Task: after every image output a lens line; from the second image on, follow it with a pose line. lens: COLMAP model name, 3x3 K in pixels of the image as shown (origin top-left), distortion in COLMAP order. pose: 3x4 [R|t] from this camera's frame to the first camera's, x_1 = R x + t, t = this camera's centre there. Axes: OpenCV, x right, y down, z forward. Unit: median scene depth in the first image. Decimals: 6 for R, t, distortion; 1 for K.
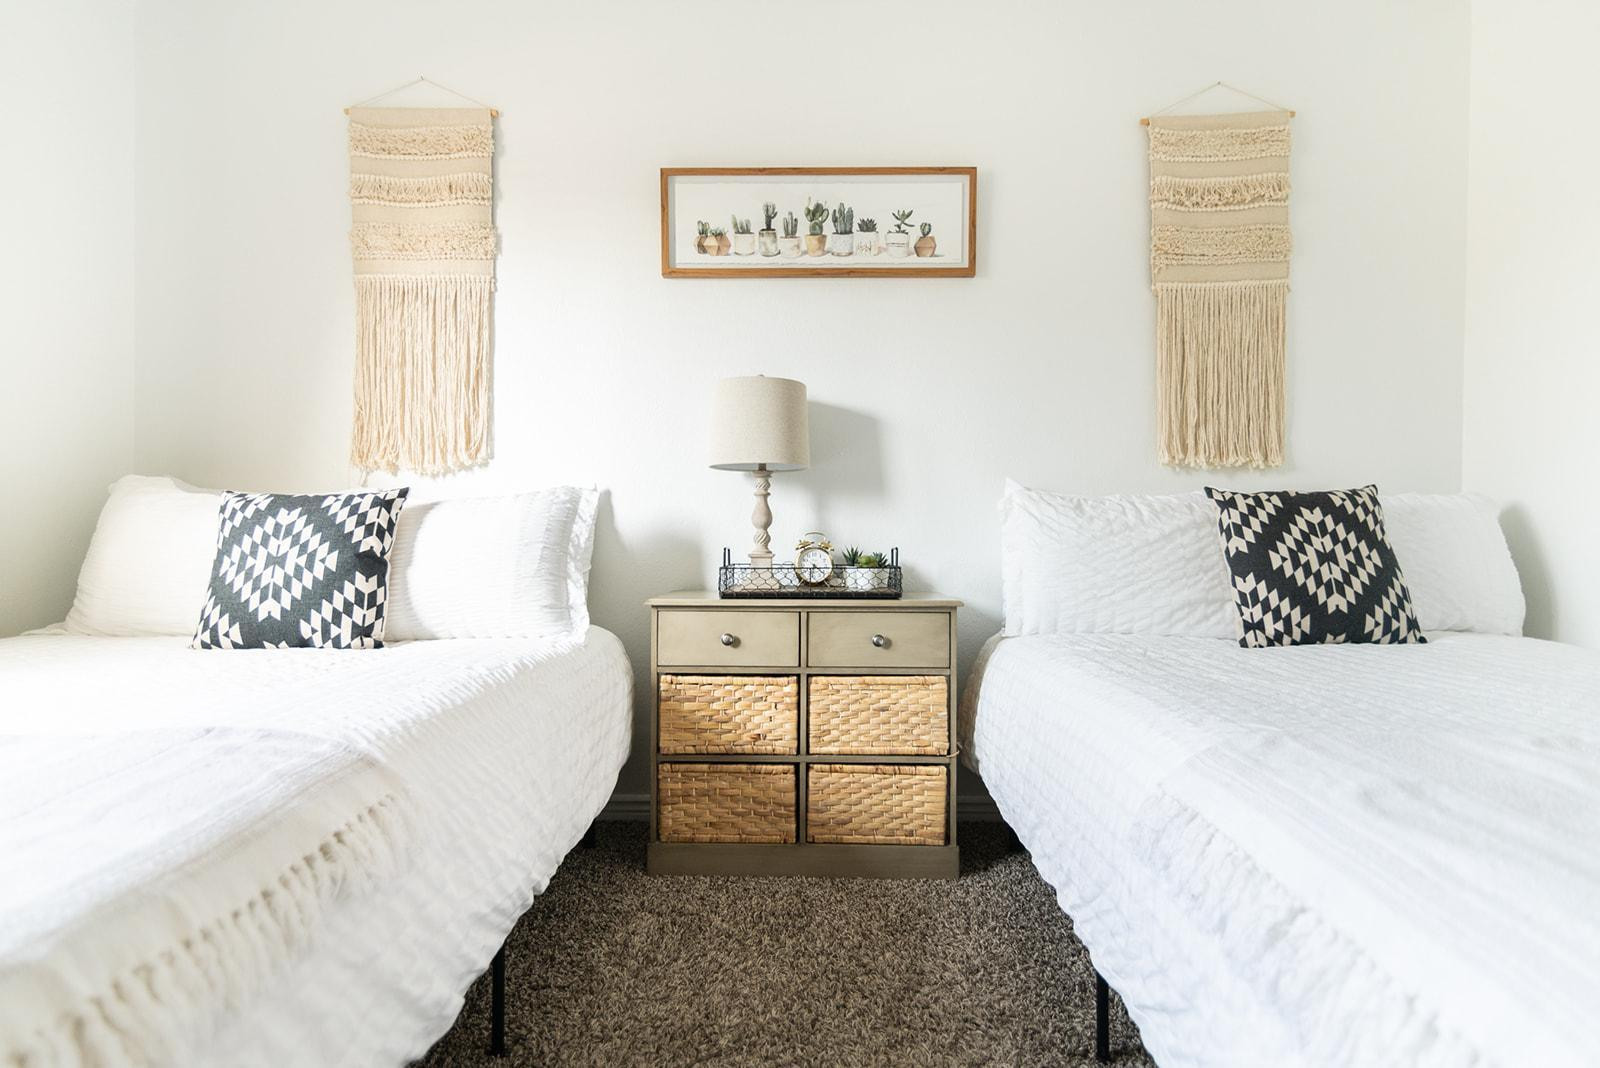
lens RADIAL K [[790.4, 0, 800.0], [0, 790.4, 534.0], [0, 0, 1]] dist [0.015785, 0.000137]
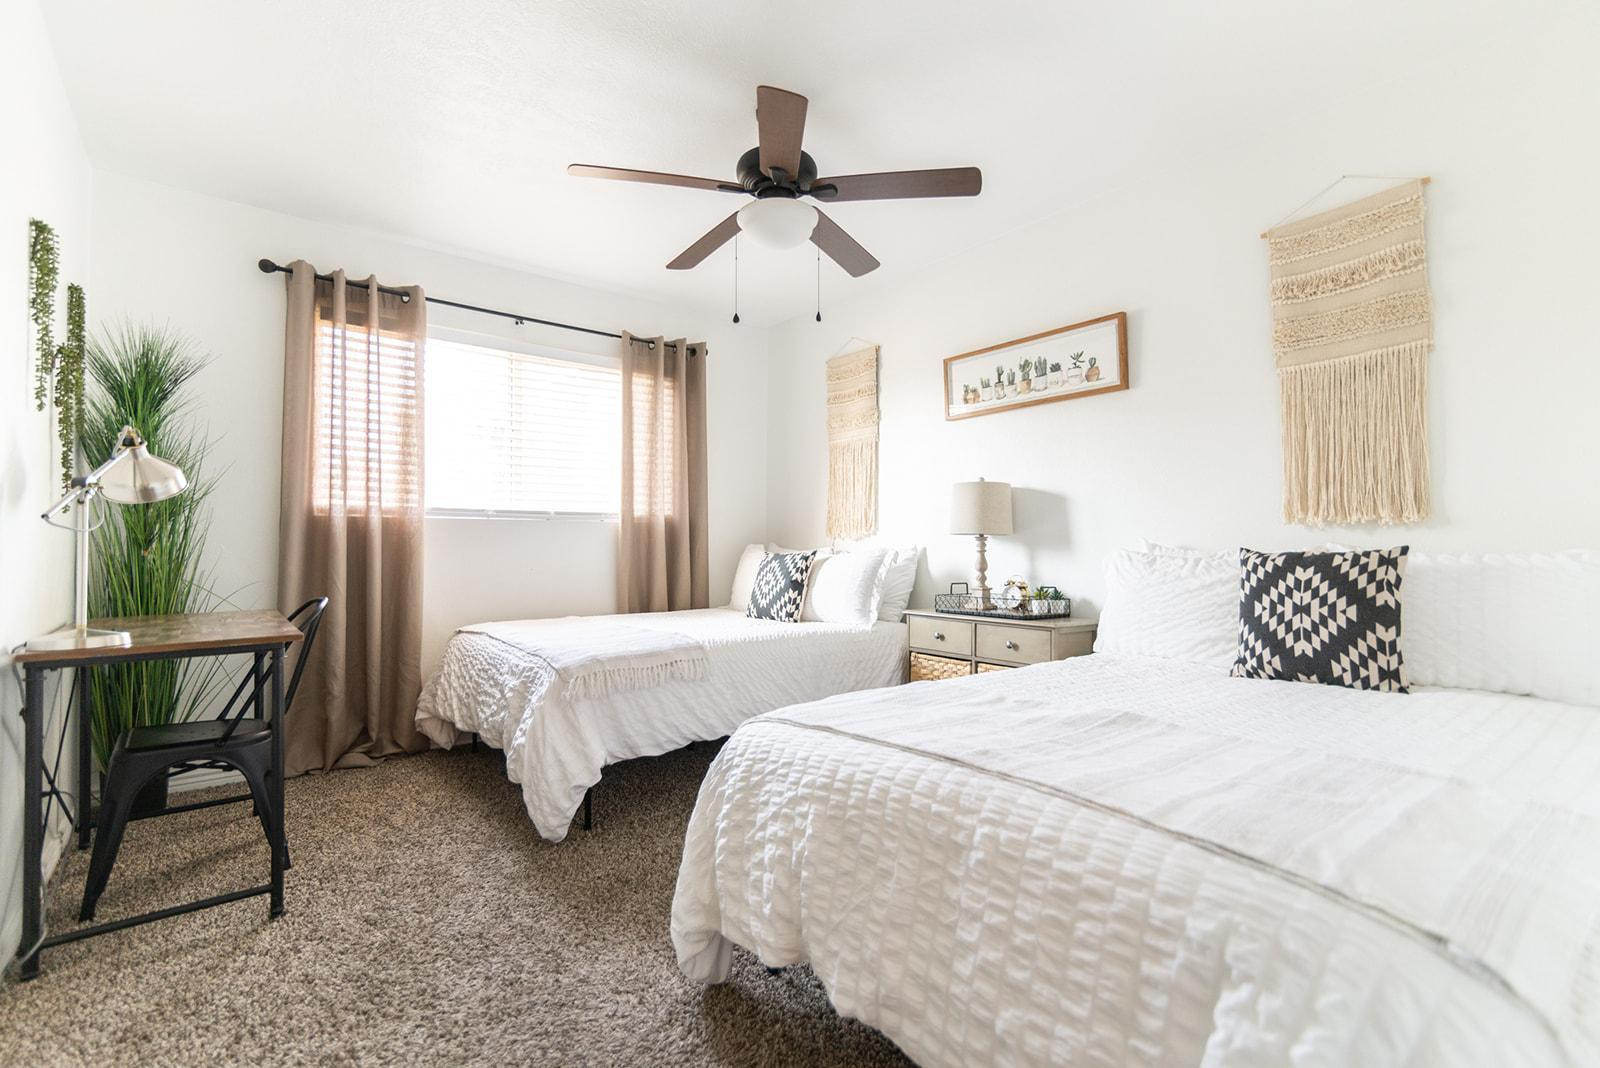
lens RADIAL K [[790.4, 0, 800.0], [0, 790.4, 534.0], [0, 0, 1]] dist [0.015785, 0.000137]
pose [[0.606140, -0.014742, -0.795222, 1.029085], [-0.001442, 0.999806, -0.019634, -0.052706], [0.795357, 0.013048, 0.606001, -0.286991]]
